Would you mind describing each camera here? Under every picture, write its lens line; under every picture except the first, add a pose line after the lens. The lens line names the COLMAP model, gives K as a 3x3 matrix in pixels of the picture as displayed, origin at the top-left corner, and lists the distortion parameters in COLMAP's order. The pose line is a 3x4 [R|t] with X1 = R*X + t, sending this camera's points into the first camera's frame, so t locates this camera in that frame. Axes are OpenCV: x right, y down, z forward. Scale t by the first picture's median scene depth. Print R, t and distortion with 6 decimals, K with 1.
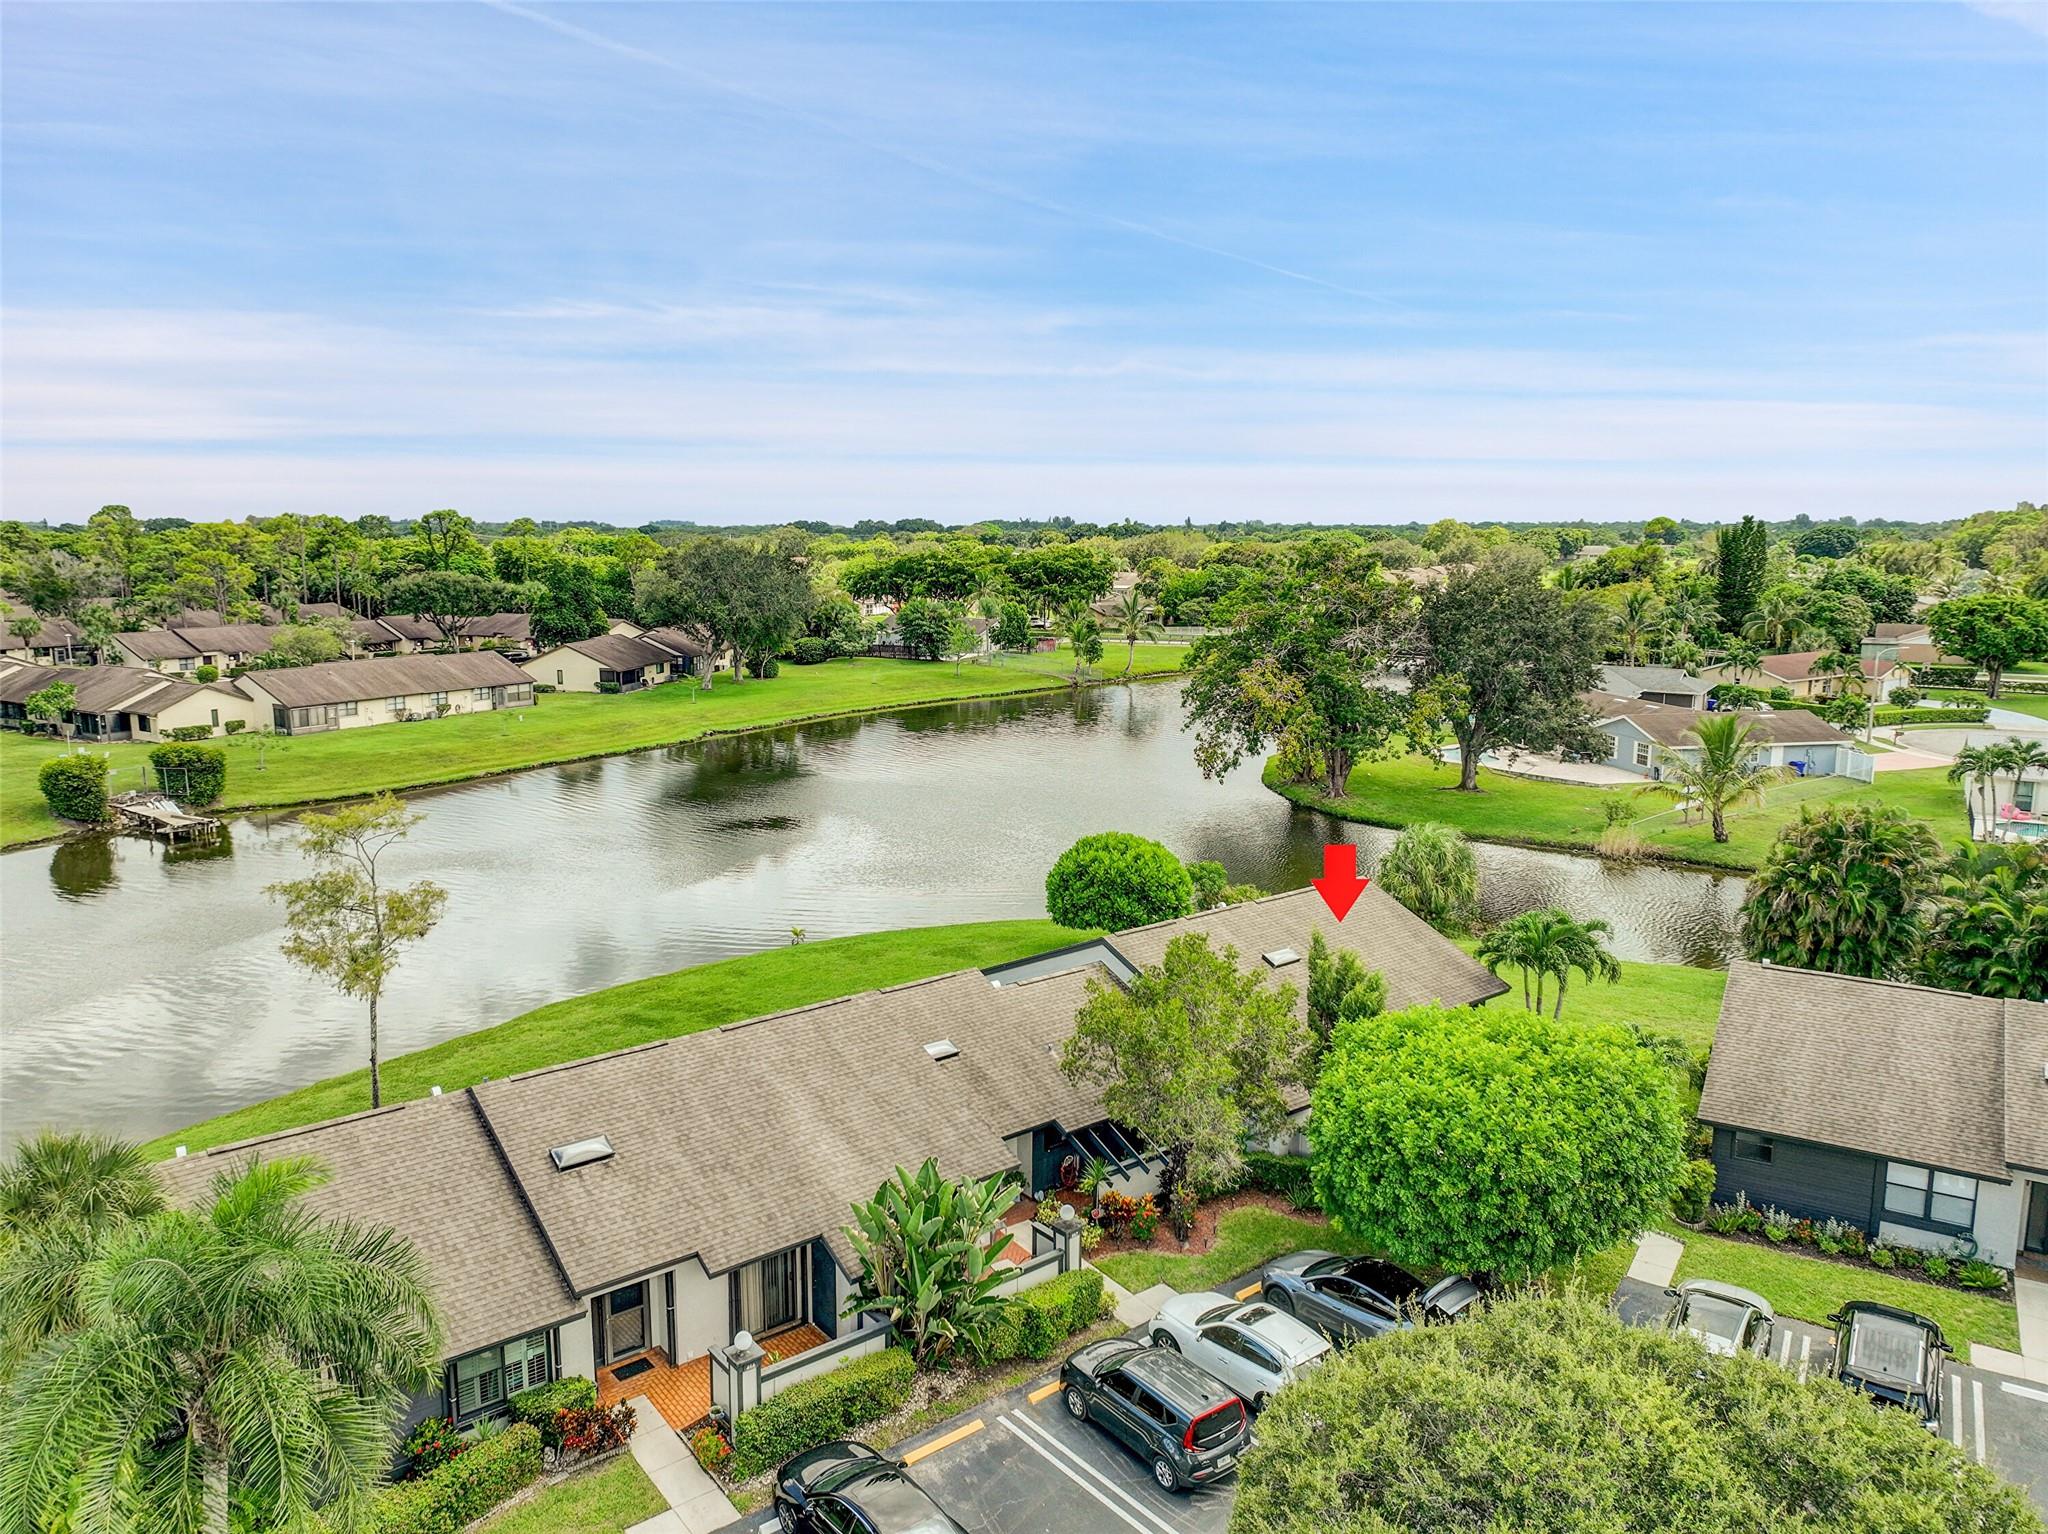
lens RADIAL K [[1434.6, 0, 1017.2], [0, 1434.6, 763.3], [0, 0, 1]] dist [-0.003014, 0.015443]
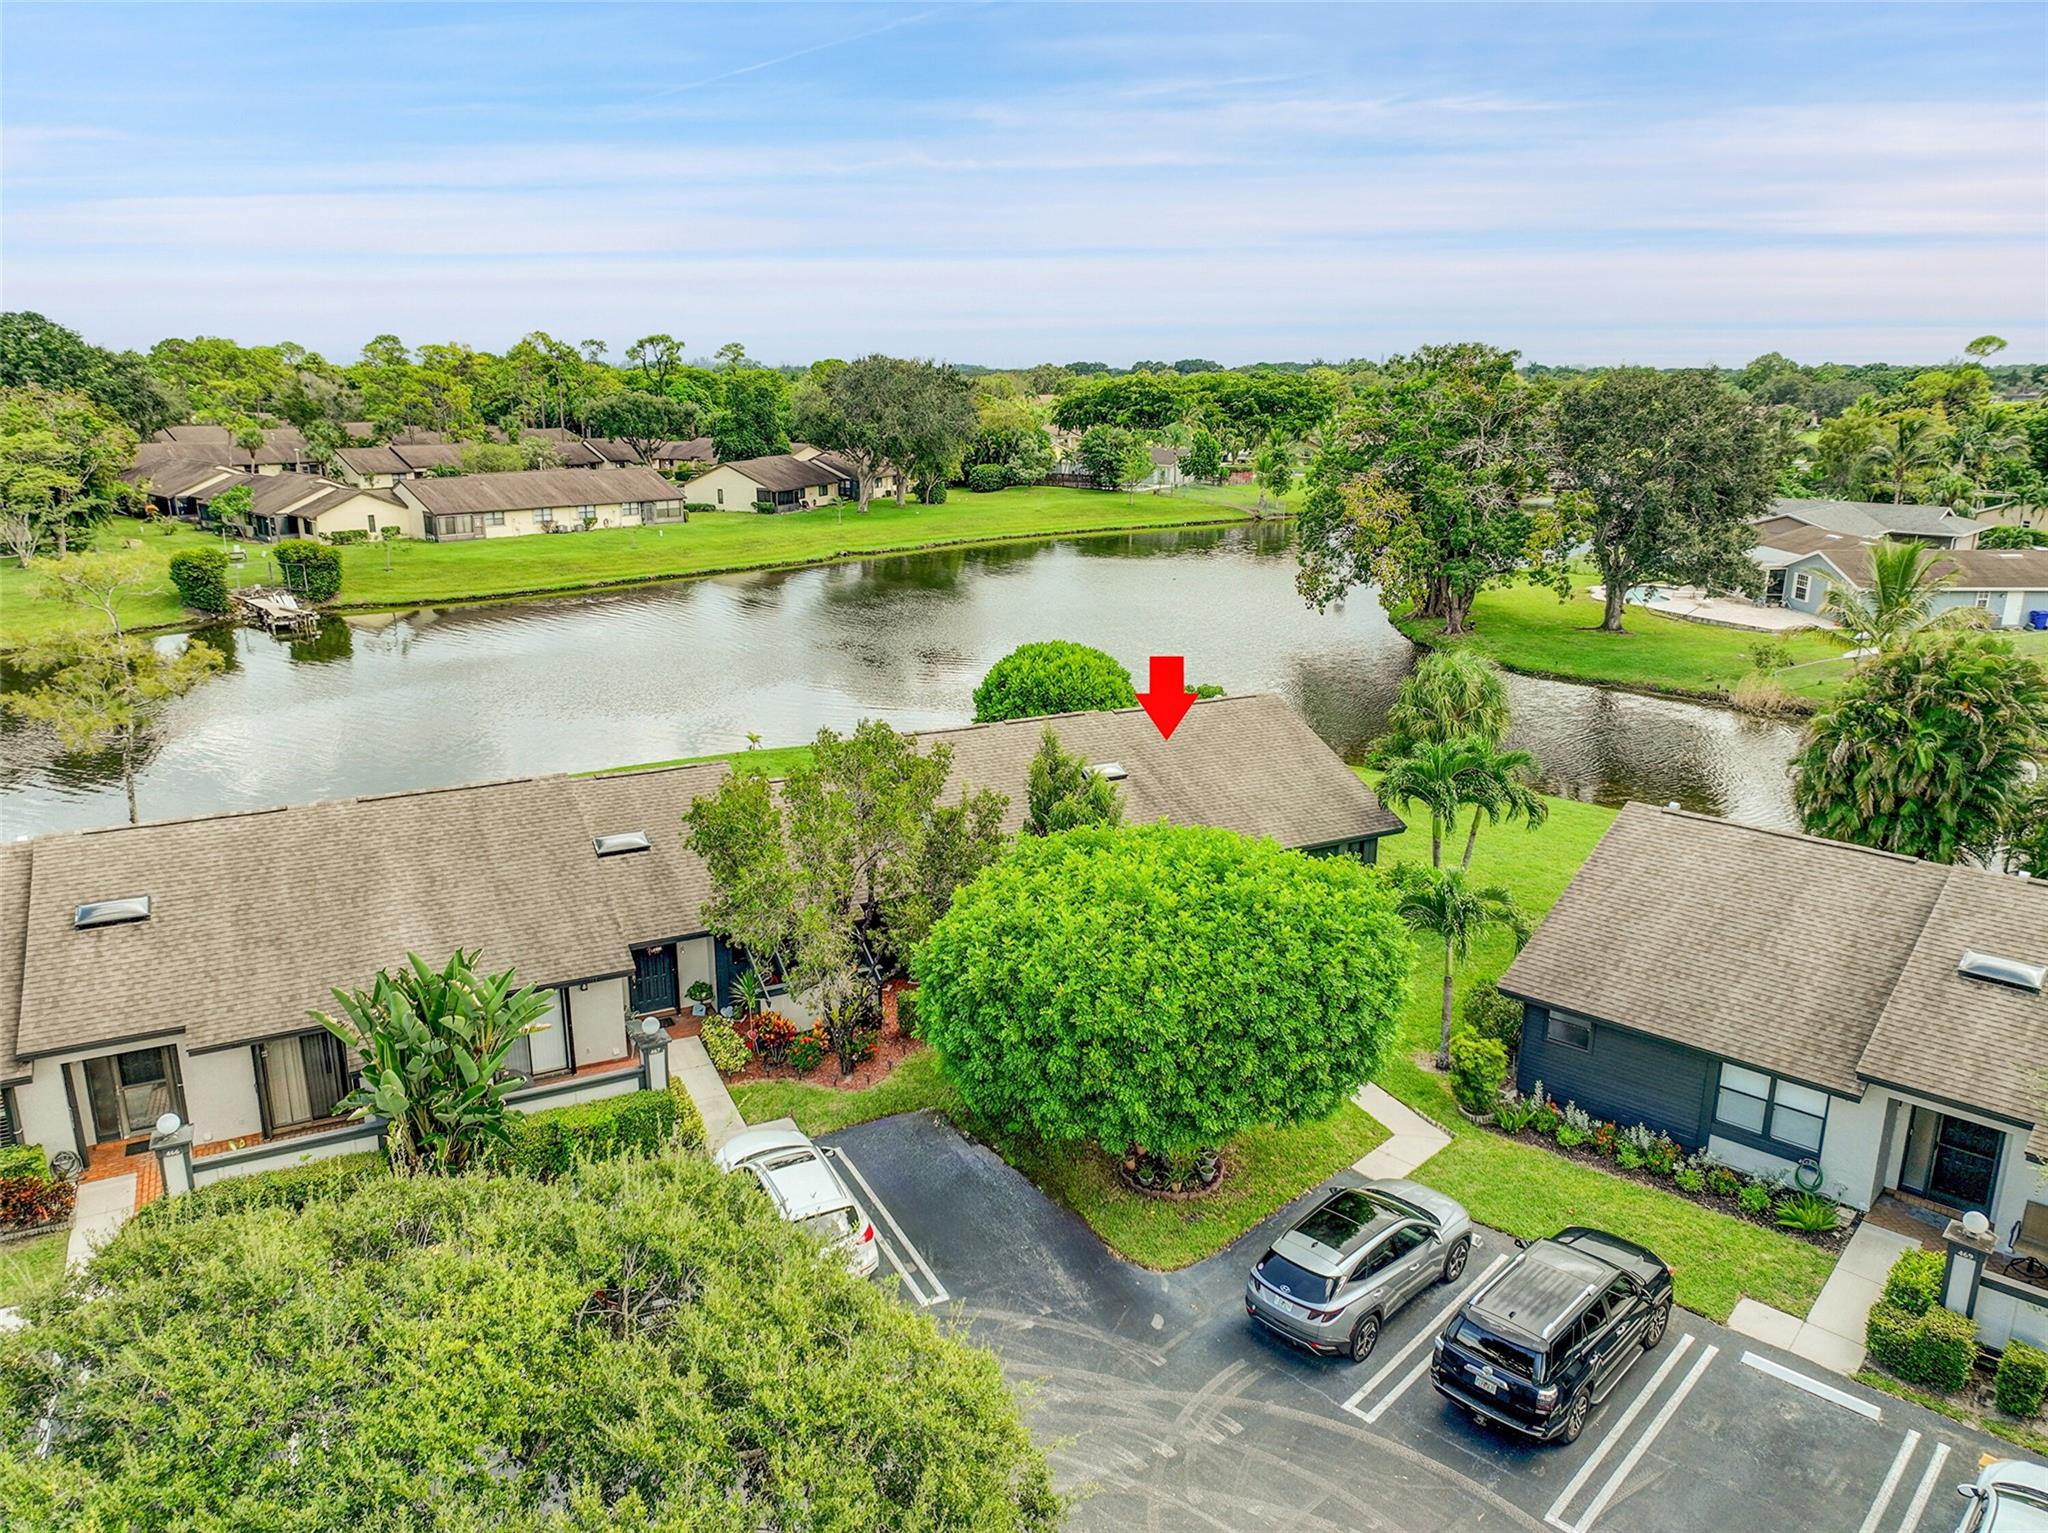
lens RADIAL K [[1434.6, 0, 1017.6], [0, 1434.6, 762.5], [0, 0, 1]] dist [-0.003014, 0.015443]
pose [[0.979873, 0.053572, -0.192300, 0.135968], [-0.033683, 0.993876, 0.105243, 0.018892], [0.196760, -0.096647, 0.975677, 0.071122]]
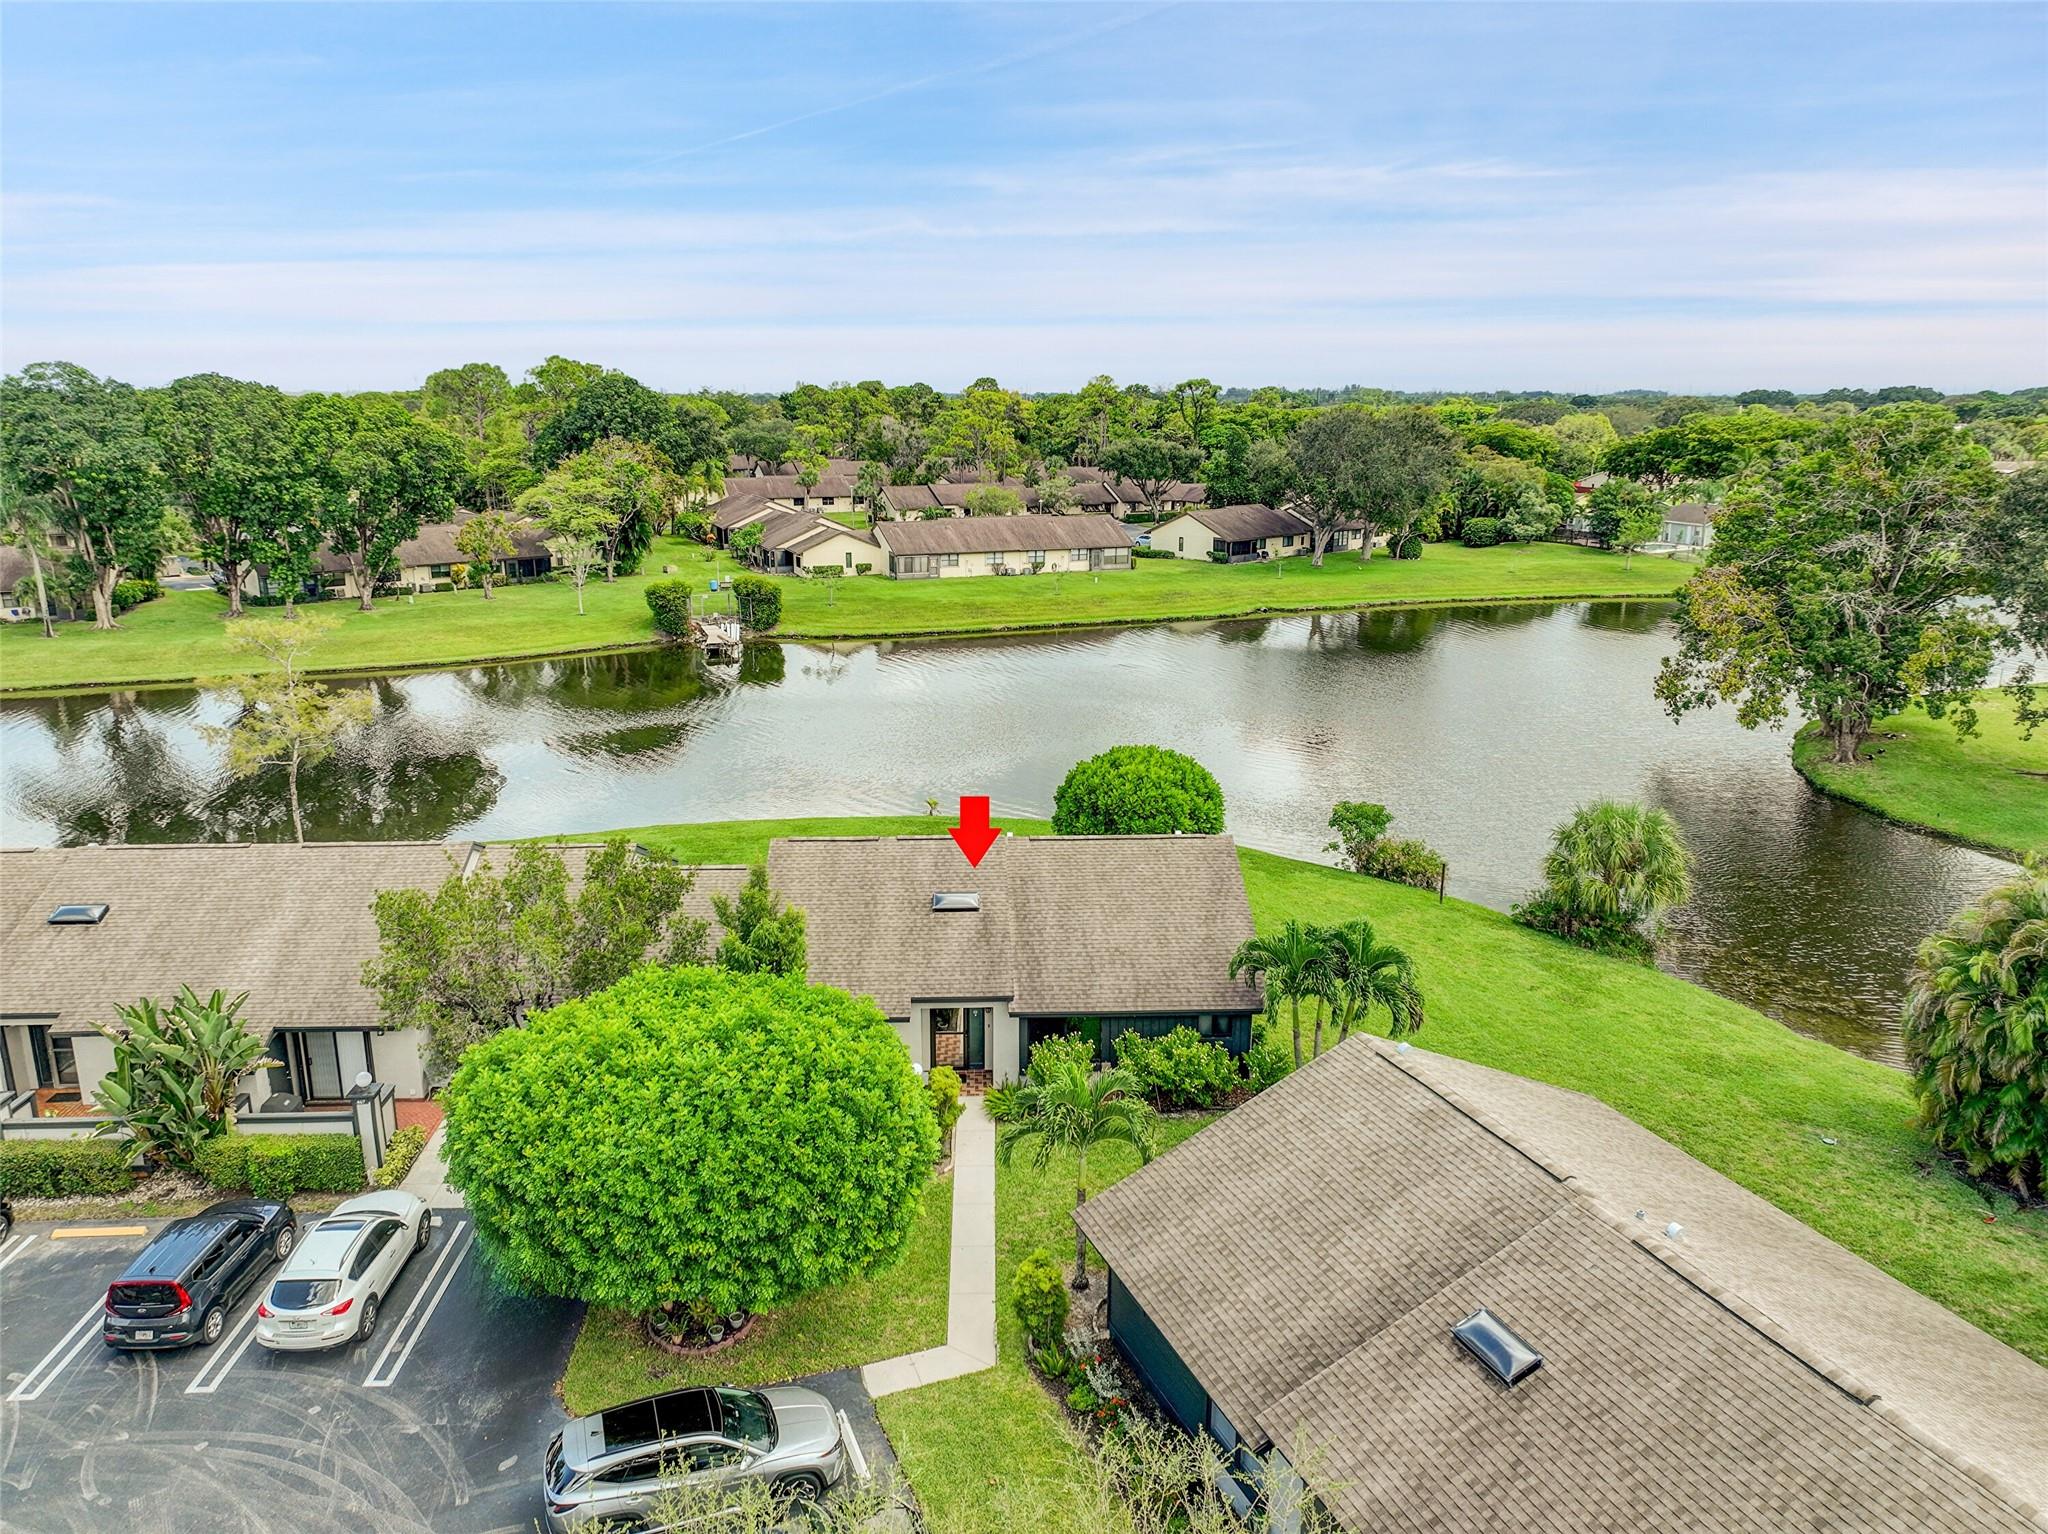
lens RADIAL K [[1434.6, 0, 1023.2], [0, 1434.6, 756.6], [0, 0, 1]] dist [-0.003014, 0.015443]
pose [[0.804132, 0.143691, -0.576823, 0.317208], [-0.095764, 0.988985, 0.112861, -0.023067], [0.586687, -0.035516, 0.809035, 0.154292]]
